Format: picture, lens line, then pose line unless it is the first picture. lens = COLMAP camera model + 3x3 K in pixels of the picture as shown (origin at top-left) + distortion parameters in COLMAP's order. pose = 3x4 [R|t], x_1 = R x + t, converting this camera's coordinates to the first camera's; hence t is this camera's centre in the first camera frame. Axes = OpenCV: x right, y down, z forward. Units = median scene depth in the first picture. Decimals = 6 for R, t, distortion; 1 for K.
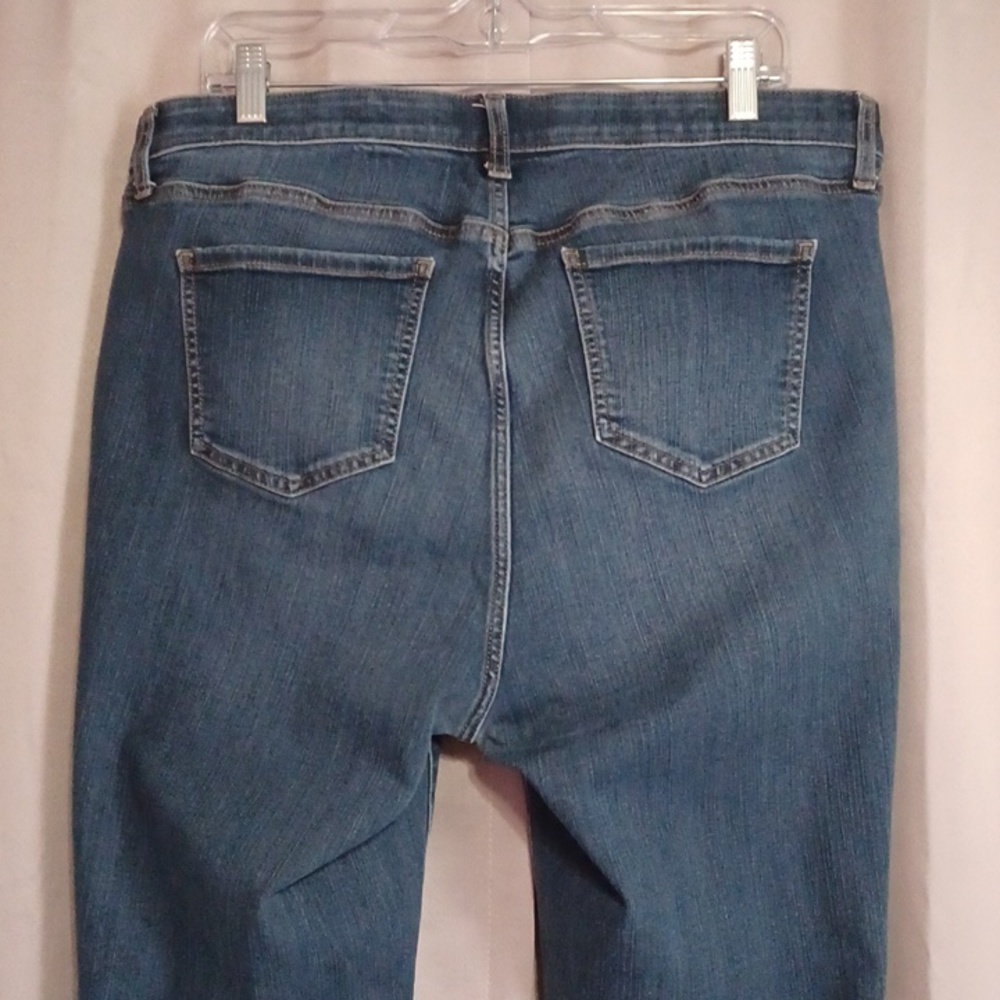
lens RADIAL K [[1559.6, 0, 493.5], [0, 1559.6, 499.6], [0, 0, 1]] dist [0.084776, 0.000000]
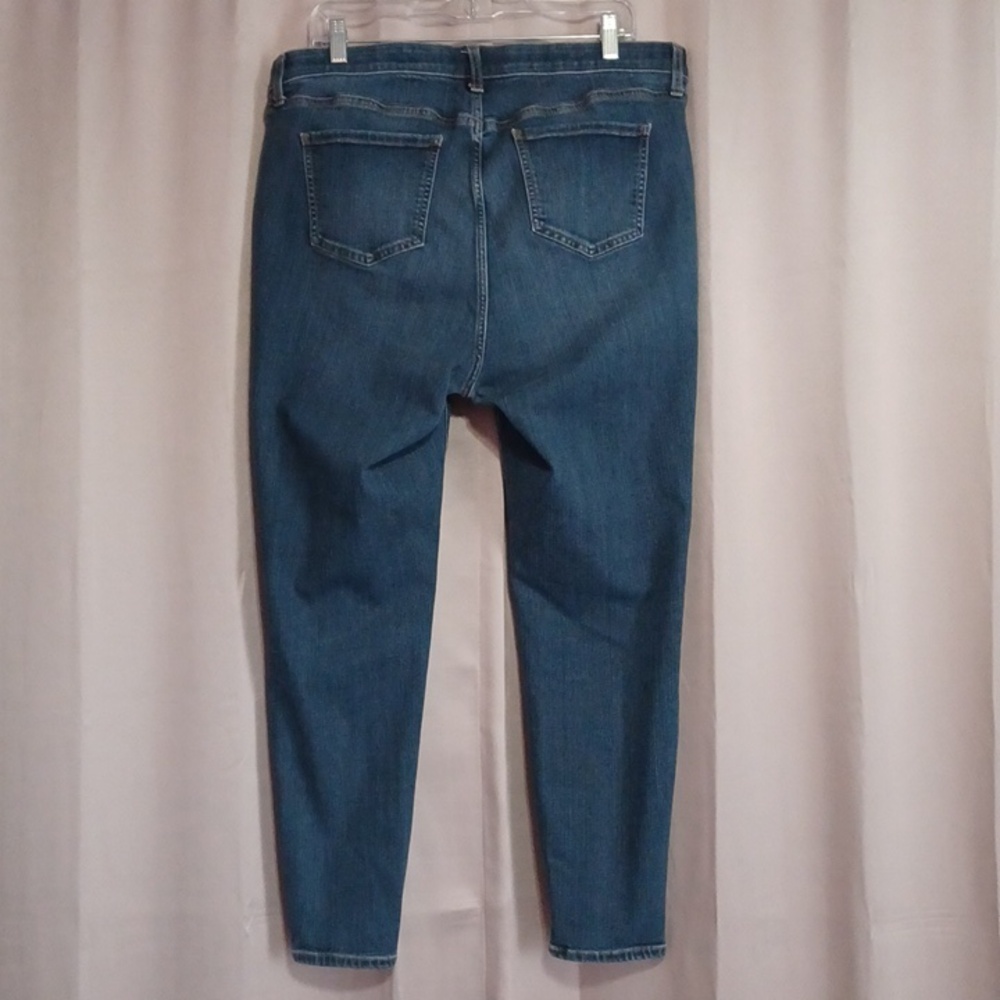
lens RADIAL K [[1559.6, 0, 504.9], [0, 1559.6, 491.2], [0, 0, 1]] dist [0.084776, 0.000000]
pose [[0.999289, -0.019785, 0.032102, -0.032280], [0.019545, 0.999779, 0.007767, 0.249833], [-0.032249, -0.007134, 0.999454, -0.841000]]
